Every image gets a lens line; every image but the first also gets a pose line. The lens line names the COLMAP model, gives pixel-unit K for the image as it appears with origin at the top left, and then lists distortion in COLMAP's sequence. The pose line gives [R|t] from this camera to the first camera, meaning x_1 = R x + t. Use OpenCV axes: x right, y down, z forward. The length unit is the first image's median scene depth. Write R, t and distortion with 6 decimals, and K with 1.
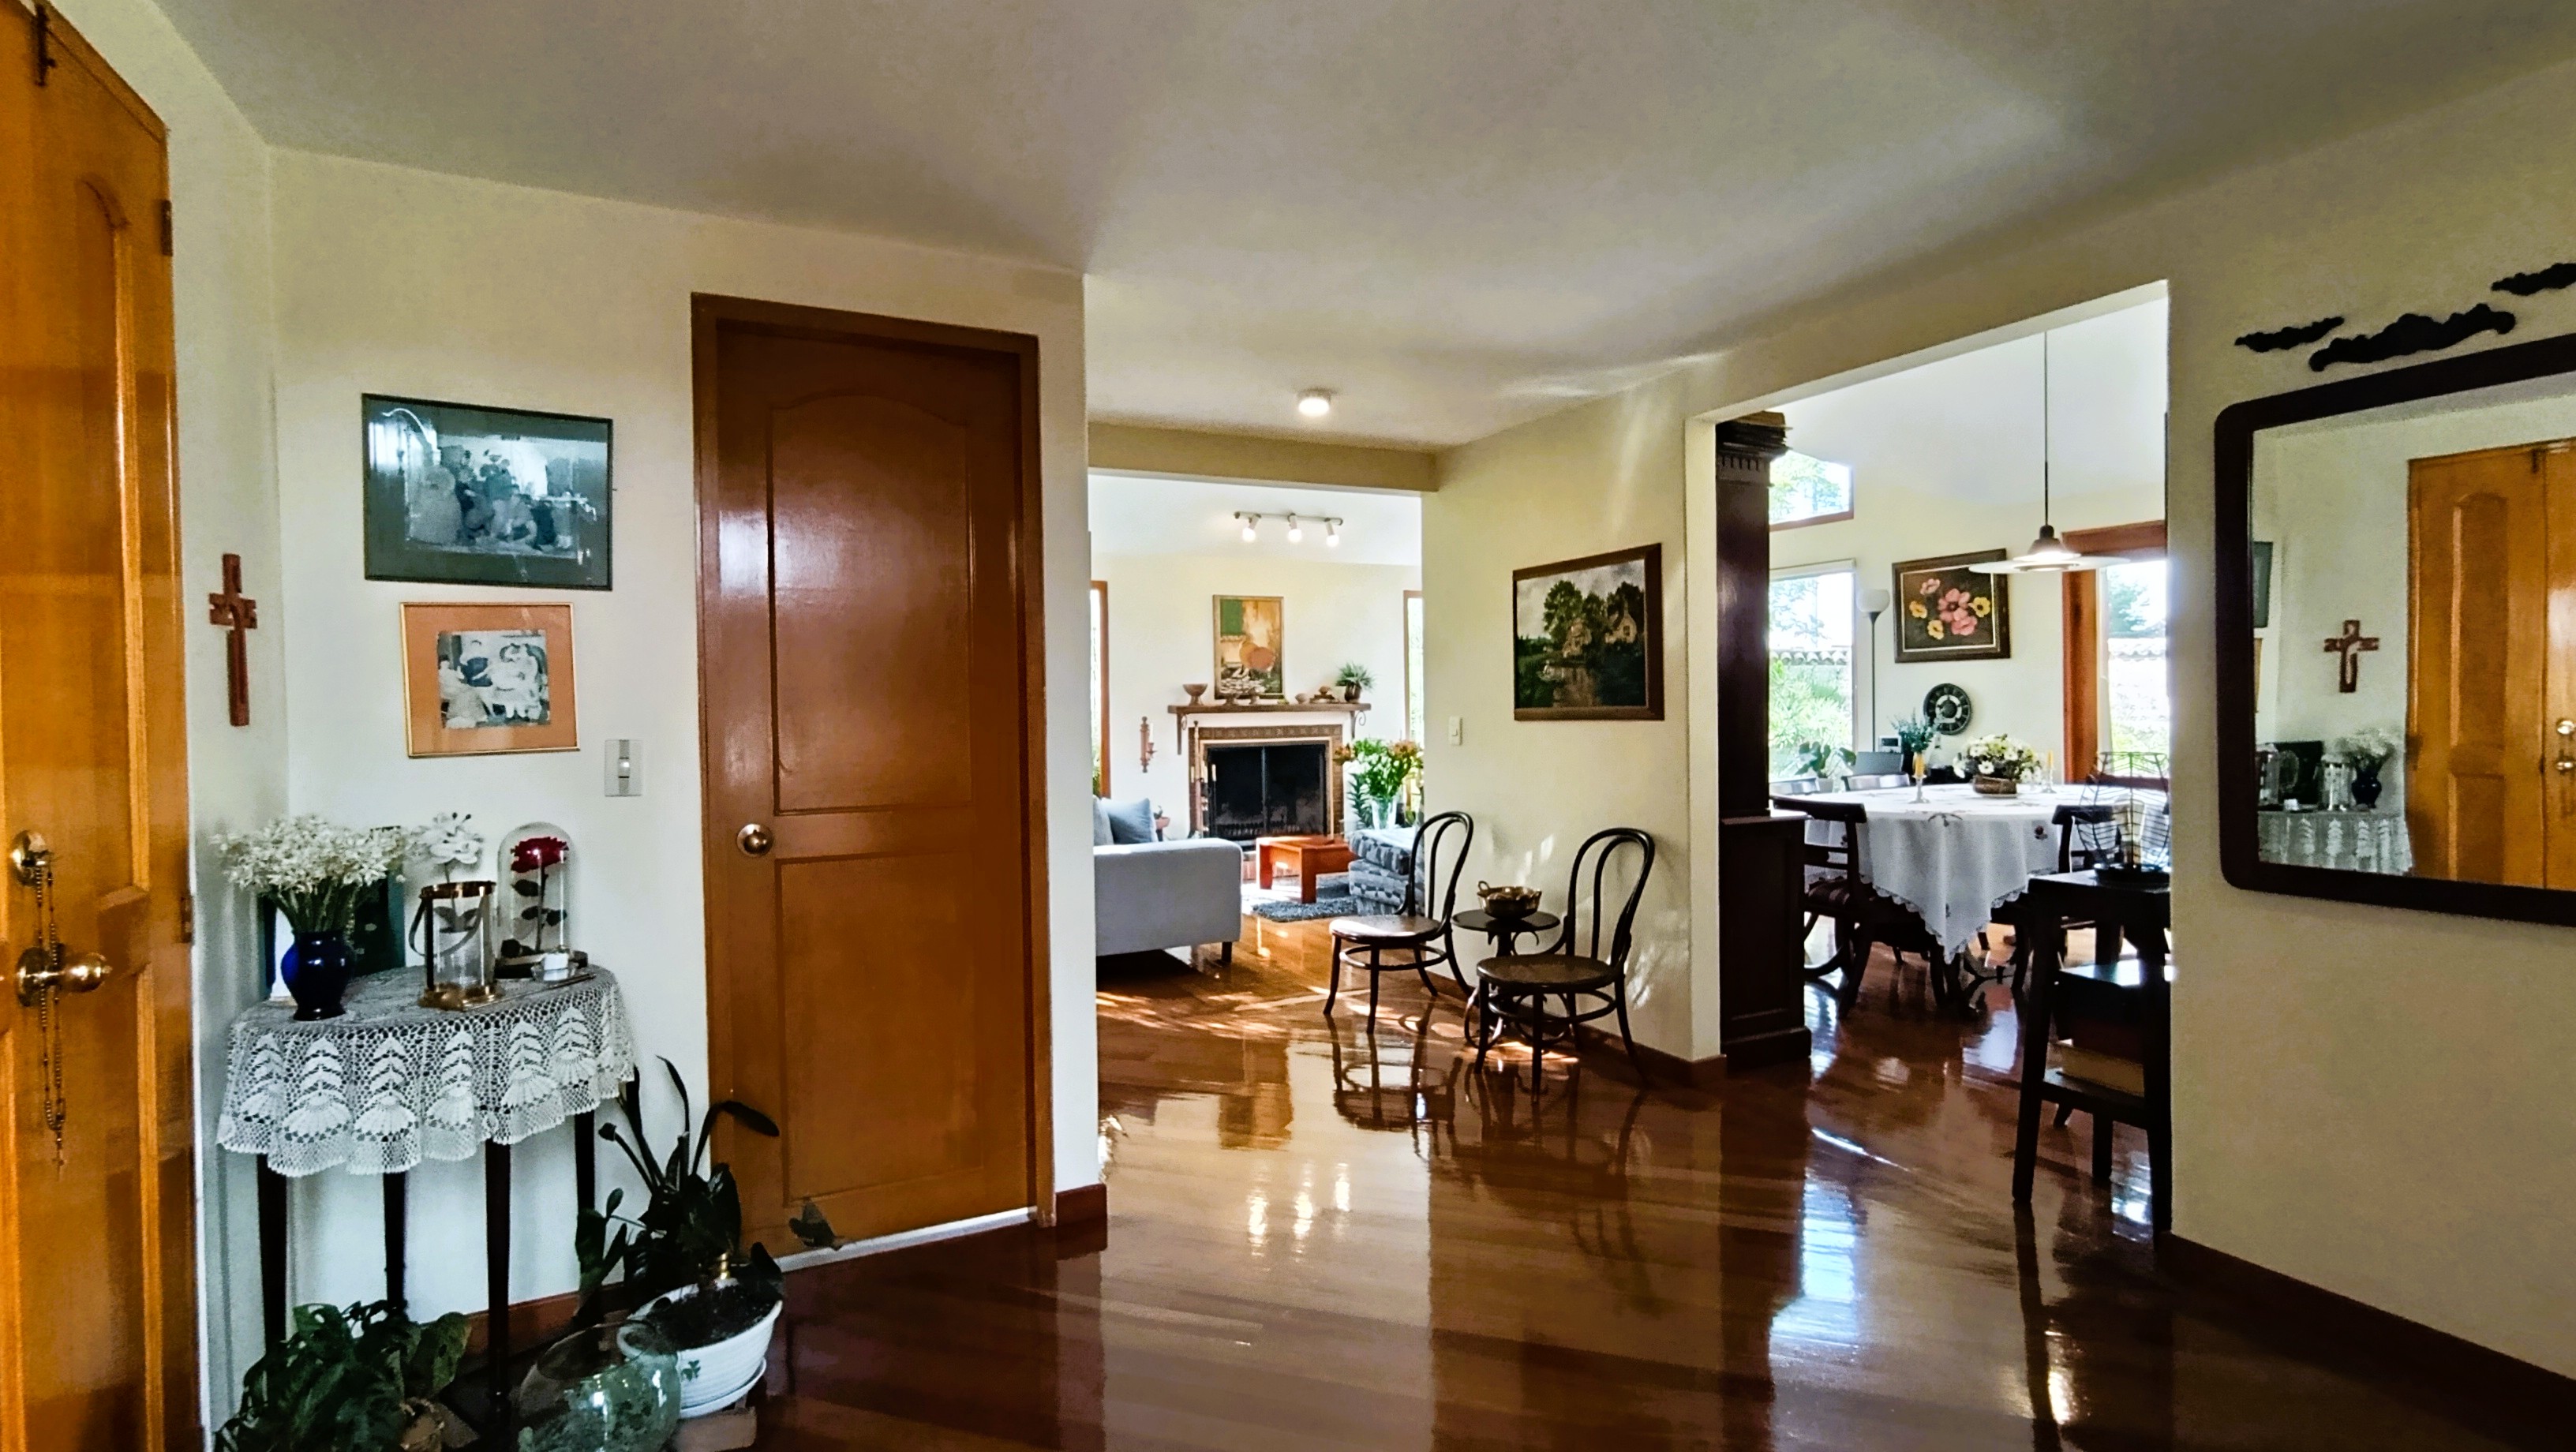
lens RADIAL K [[1179.9, 0, 1292.7], [0, 1179.9, 715.8], [0, 0, 1]] dist [-0.016531, 0.017689]
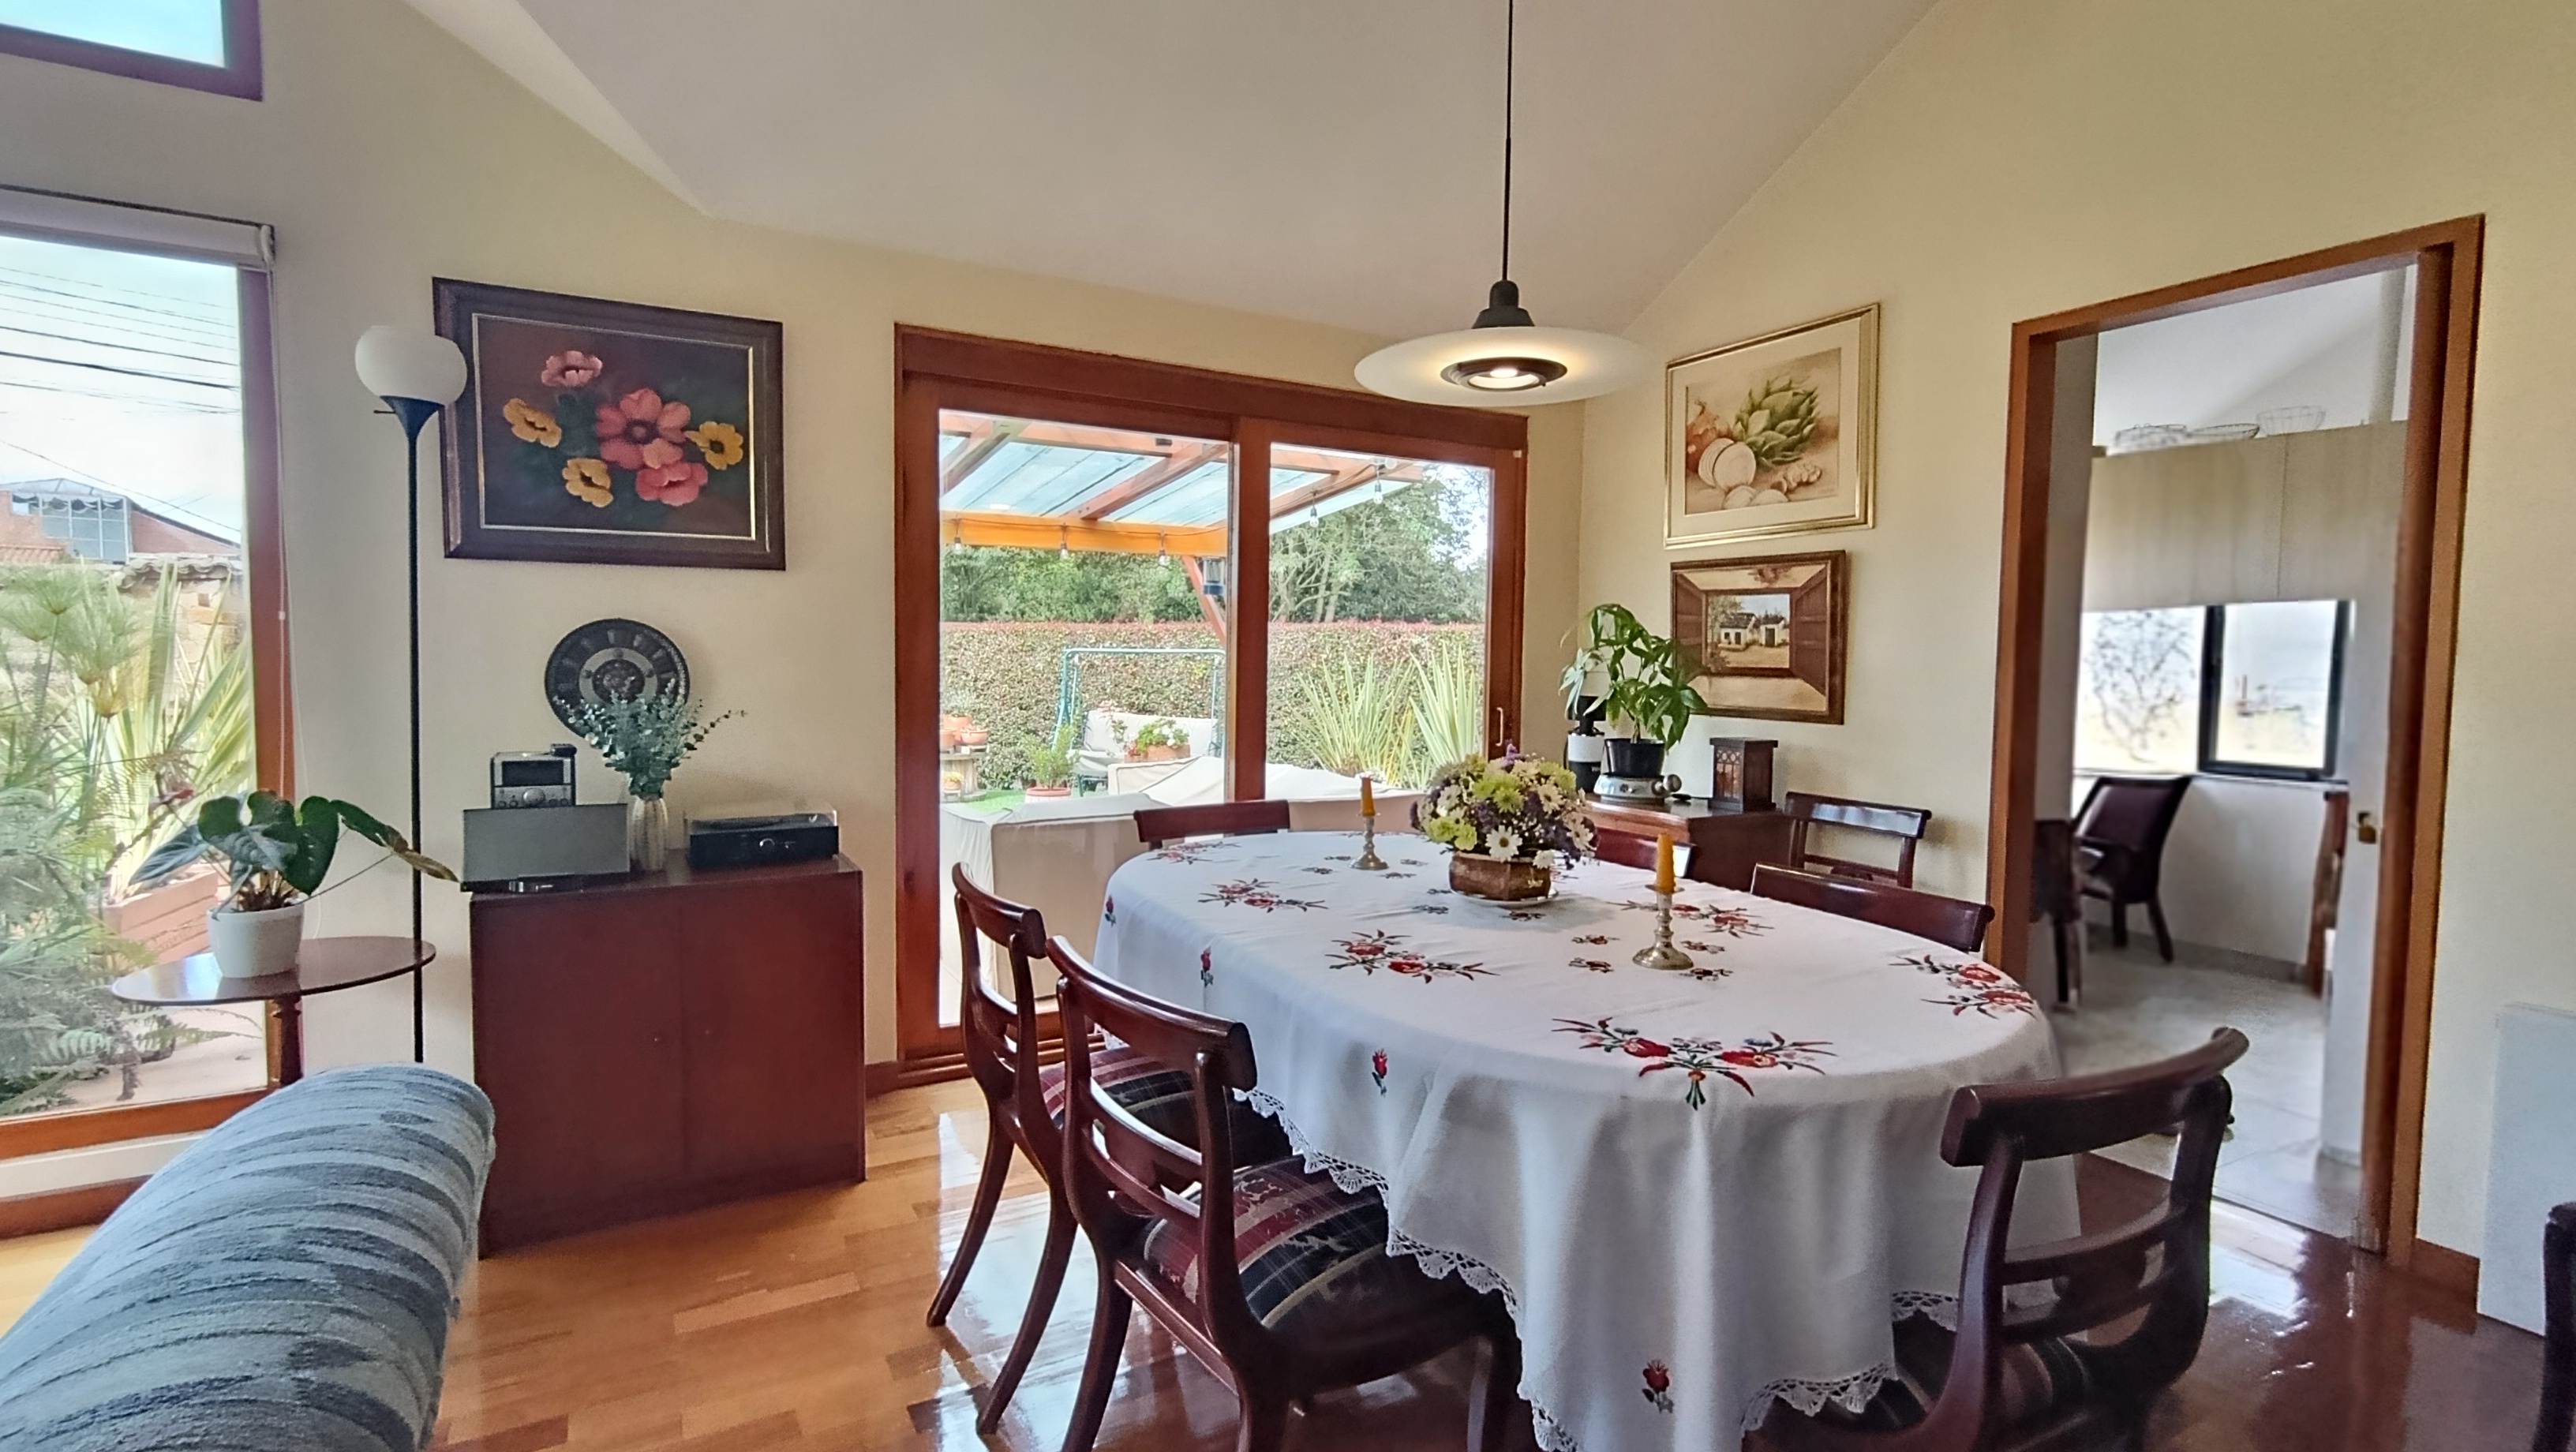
lens RADIAL K [[1179.9, 0, 1292.7], [0, 1179.9, 715.8], [0, 0, 1]] dist [-0.016531, 0.017689]
pose [[-0.045632, -0.039084, 0.998193, 0.137888], [-0.001517, 0.999236, 0.039055, -0.010323], [-0.998957, 0.000268, -0.045656, 0.789625]]
